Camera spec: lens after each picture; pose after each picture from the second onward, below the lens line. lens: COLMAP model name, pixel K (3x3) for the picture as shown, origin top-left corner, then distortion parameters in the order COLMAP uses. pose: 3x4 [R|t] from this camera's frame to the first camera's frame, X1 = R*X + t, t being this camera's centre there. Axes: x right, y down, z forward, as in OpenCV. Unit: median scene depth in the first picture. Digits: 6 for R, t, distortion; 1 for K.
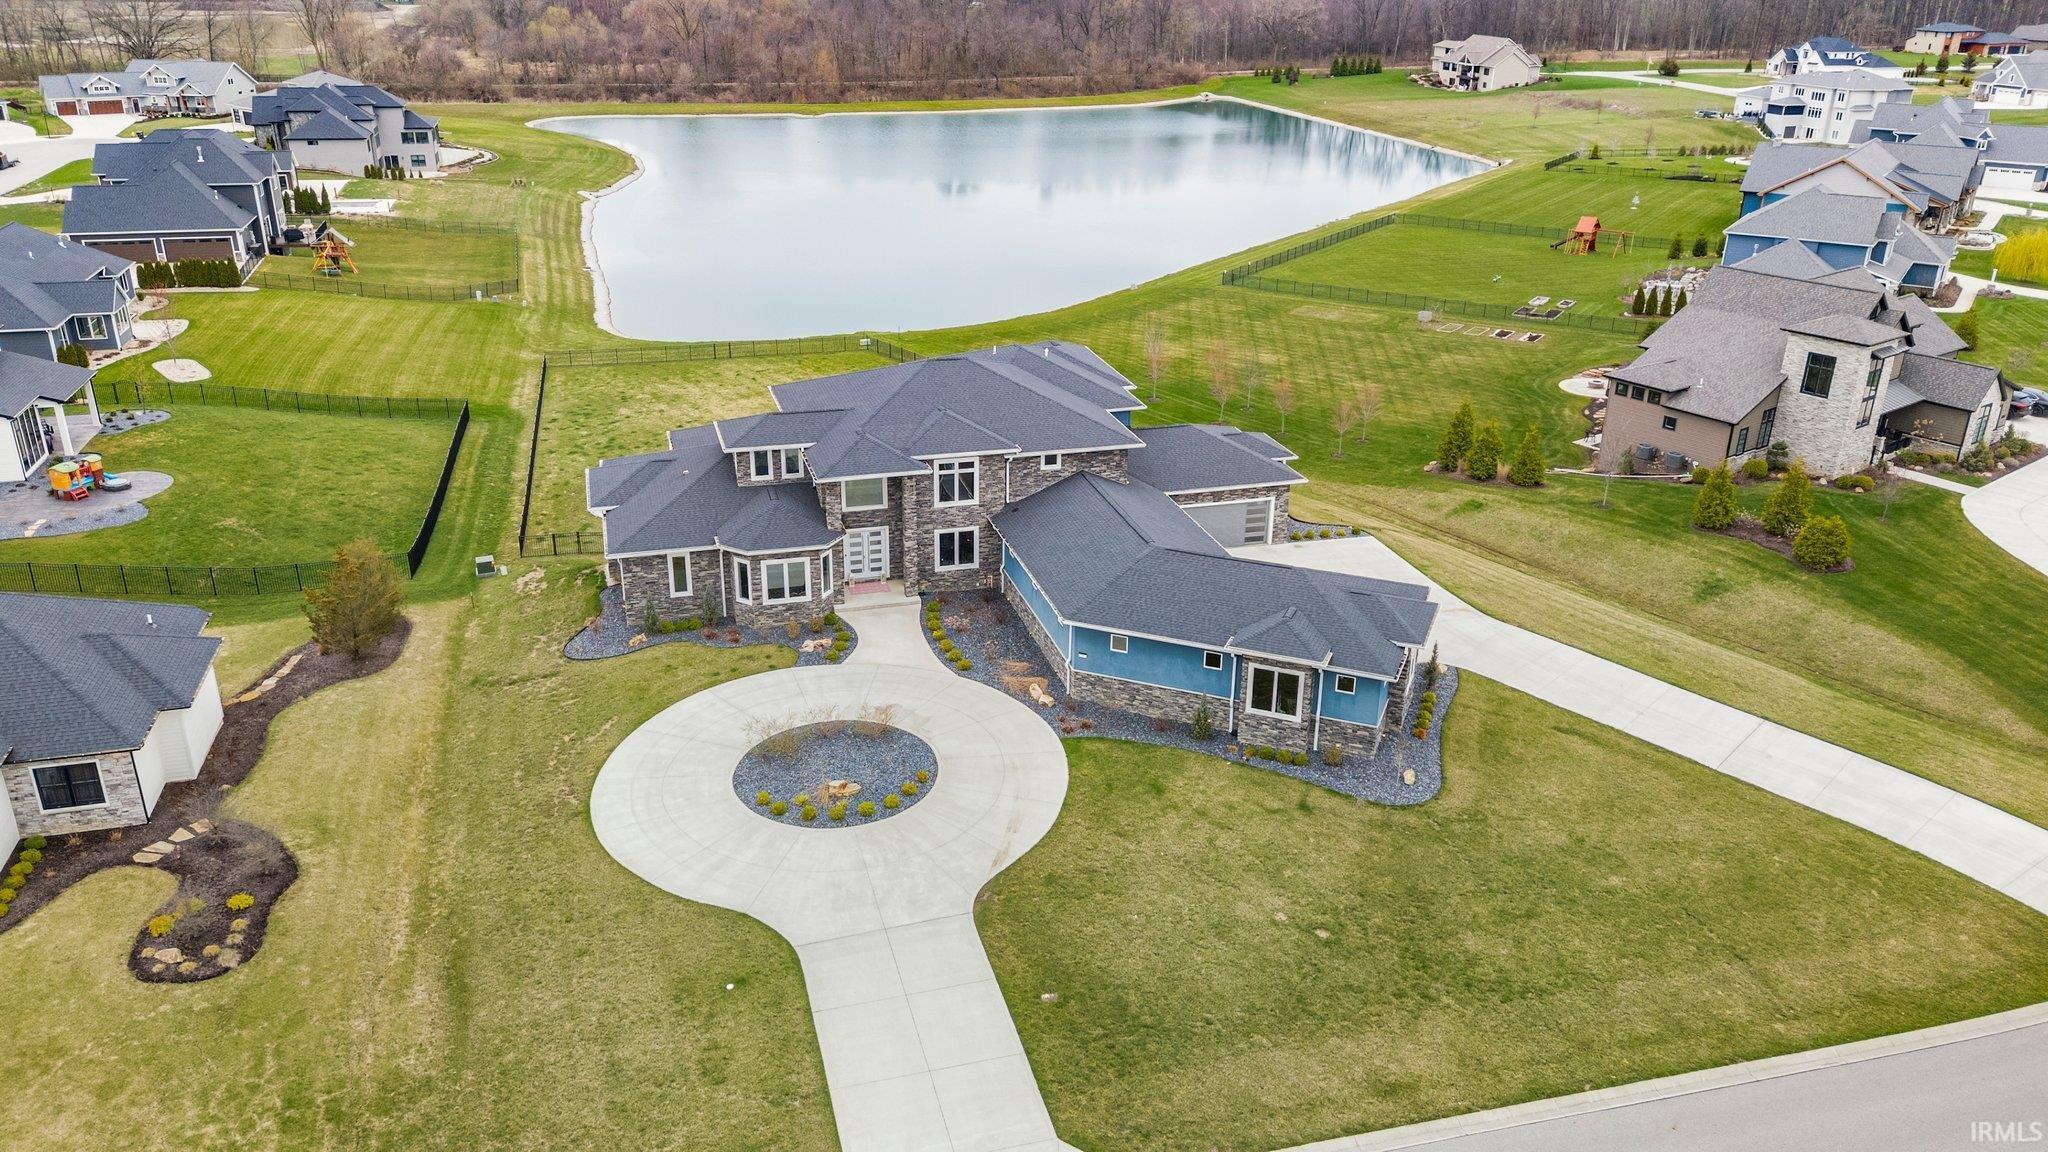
lens RADIAL K [[1493.1, 0, 1025.1], [0, 1493.1, 573.4], [0, 0, 1]] dist [0.056046, -0.029458]
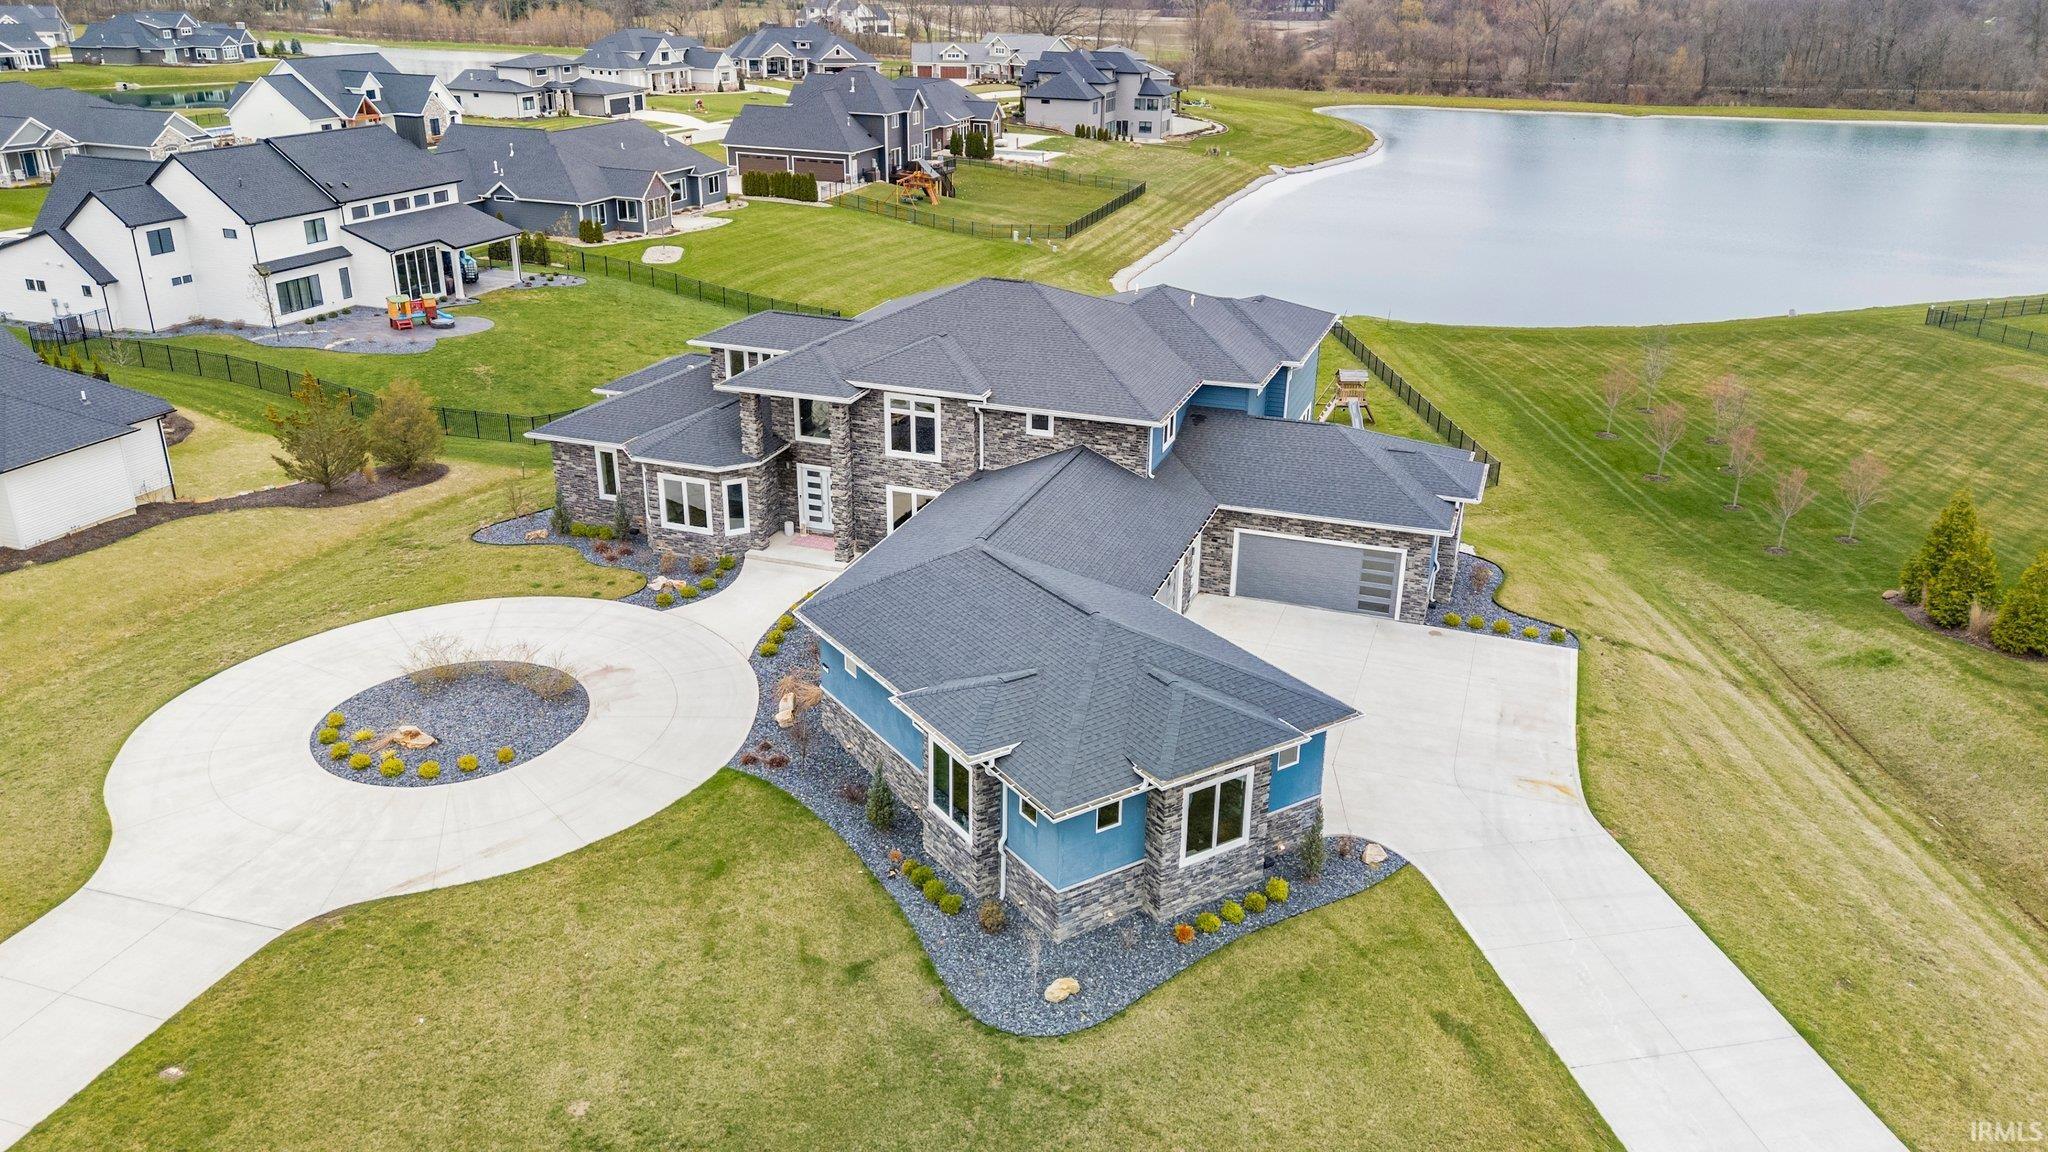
lens RADIAL K [[1493.1, 0, 1023.2], [0, 1493.1, 577.4], [0, 0, 1]] dist [0.056046, -0.029458]
pose [[0.818164, 0.219709, -0.531352, 0.413600], [-0.227093, 0.972461, 0.052429, -0.038687], [0.528238, 0.077771, 0.845527, 0.384985]]
